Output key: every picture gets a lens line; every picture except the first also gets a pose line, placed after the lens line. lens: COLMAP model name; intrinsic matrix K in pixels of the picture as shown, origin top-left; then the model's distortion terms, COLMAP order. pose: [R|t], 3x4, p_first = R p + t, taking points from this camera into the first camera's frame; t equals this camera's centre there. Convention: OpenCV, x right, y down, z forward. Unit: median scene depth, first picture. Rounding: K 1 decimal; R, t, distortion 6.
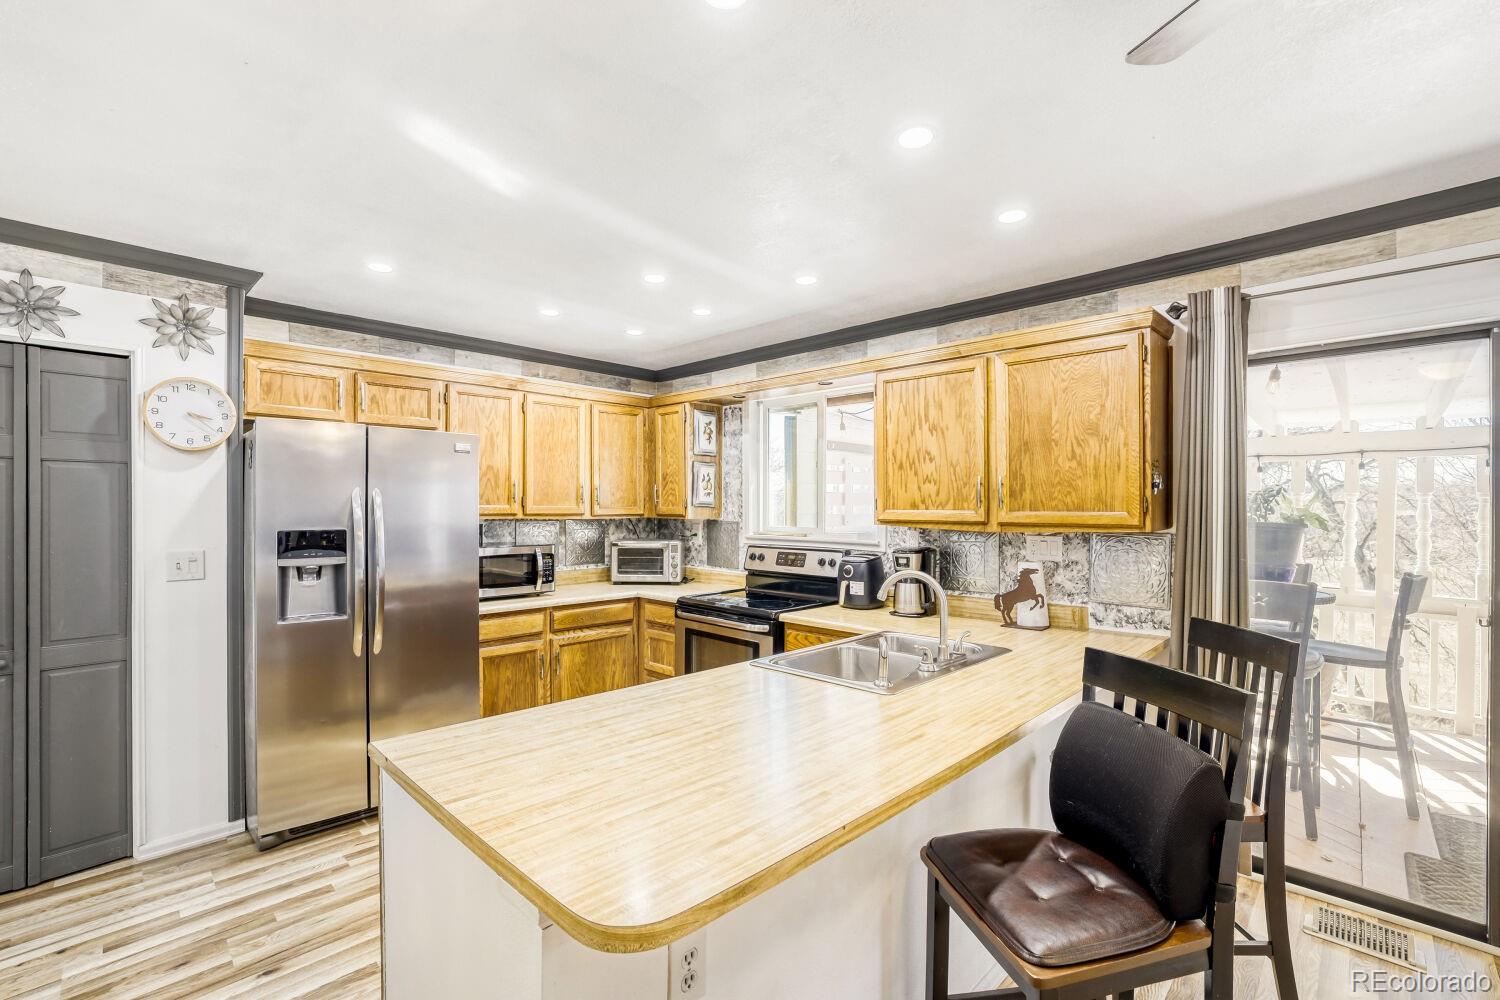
lens RADIAL K [[675.3, 0, 763.2], [0, 675.3, 498.9], [0, 0, 1]] dist [-0.004607, -0.000038]
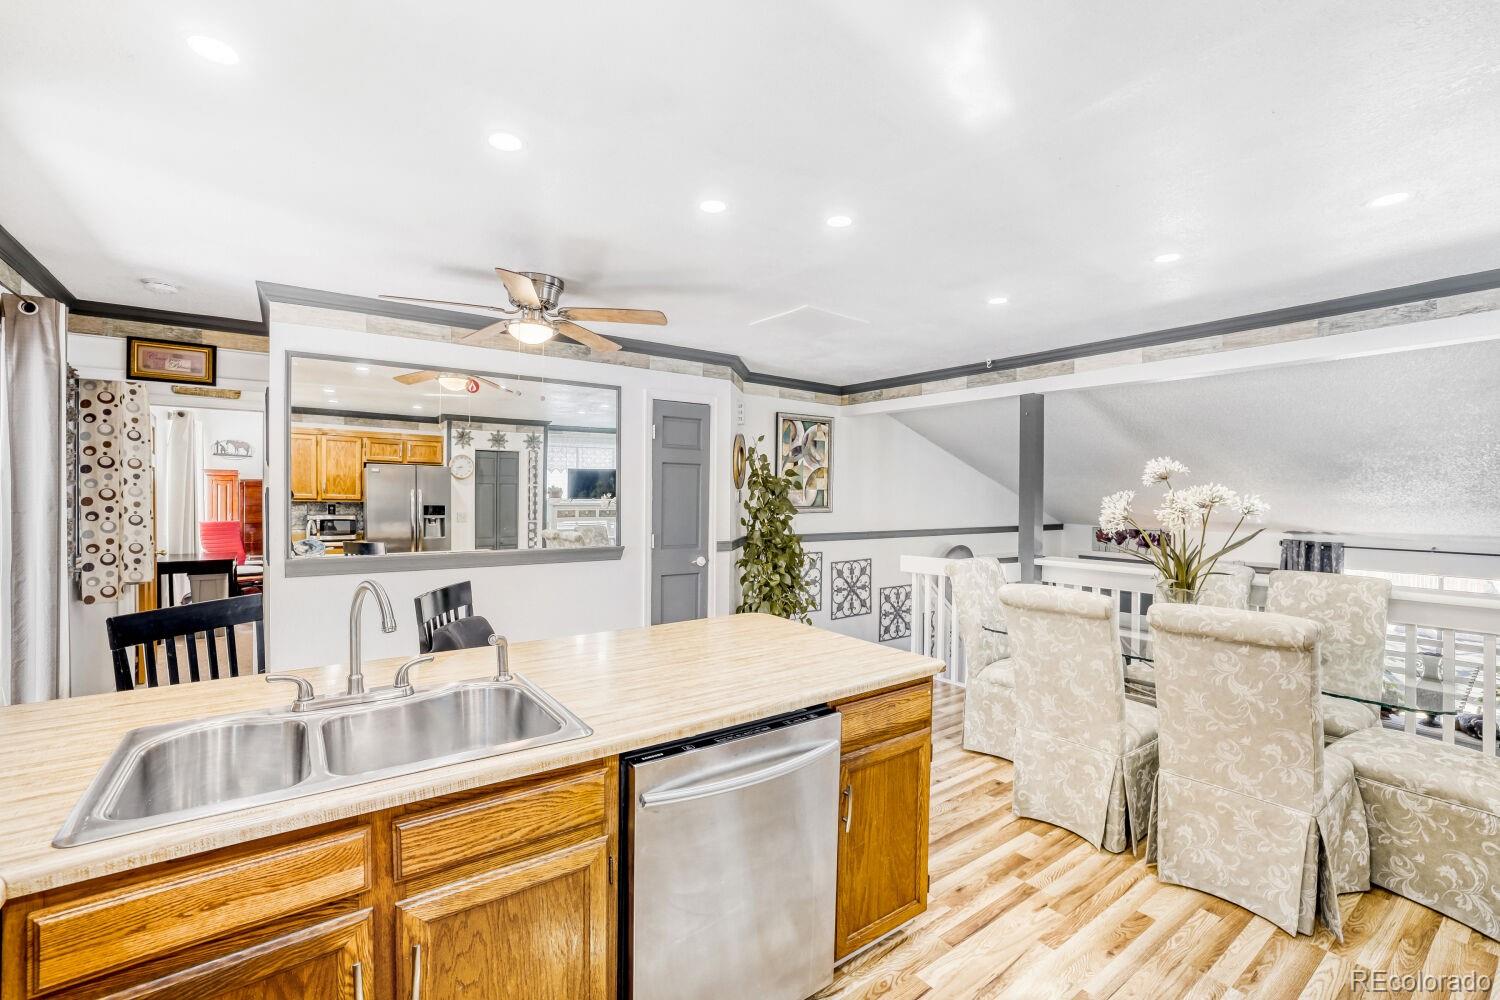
lens RADIAL K [[648.7, 0, 736.7], [0, 648.7, 509.5], [0, 0, 1]] dist [-0.018399, 0.001149]
pose [[-0.982510, -0.012395, 0.185799, -0.195383], [-0.011161, 0.999908, 0.007682, 0.017728], [-0.185877, 0.005474, -0.982558, 1.162671]]
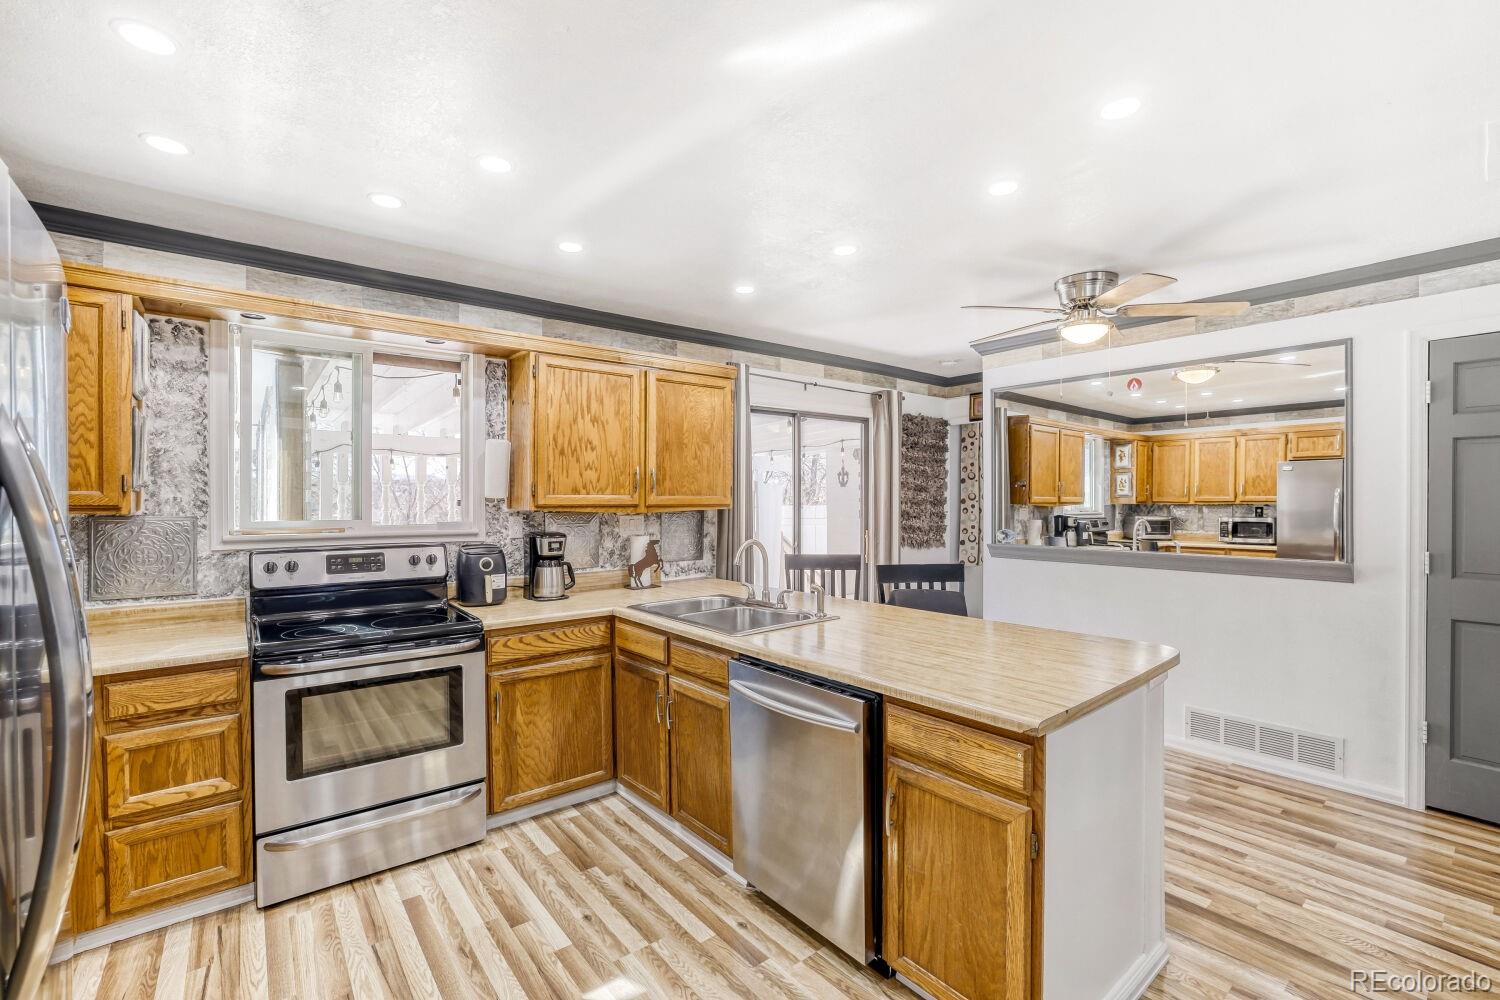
lens RADIAL K [[648.7, 0, 743.5], [0, 648.7, 499.9], [0, 0, 1]] dist [-0.018399, 0.001149]
pose [[0.130727, -0.005551, 0.991403, -0.764521], [-0.010128, 0.999925, 0.006934, 0.014834], [-0.991367, -0.010948, 0.130661, 0.629410]]
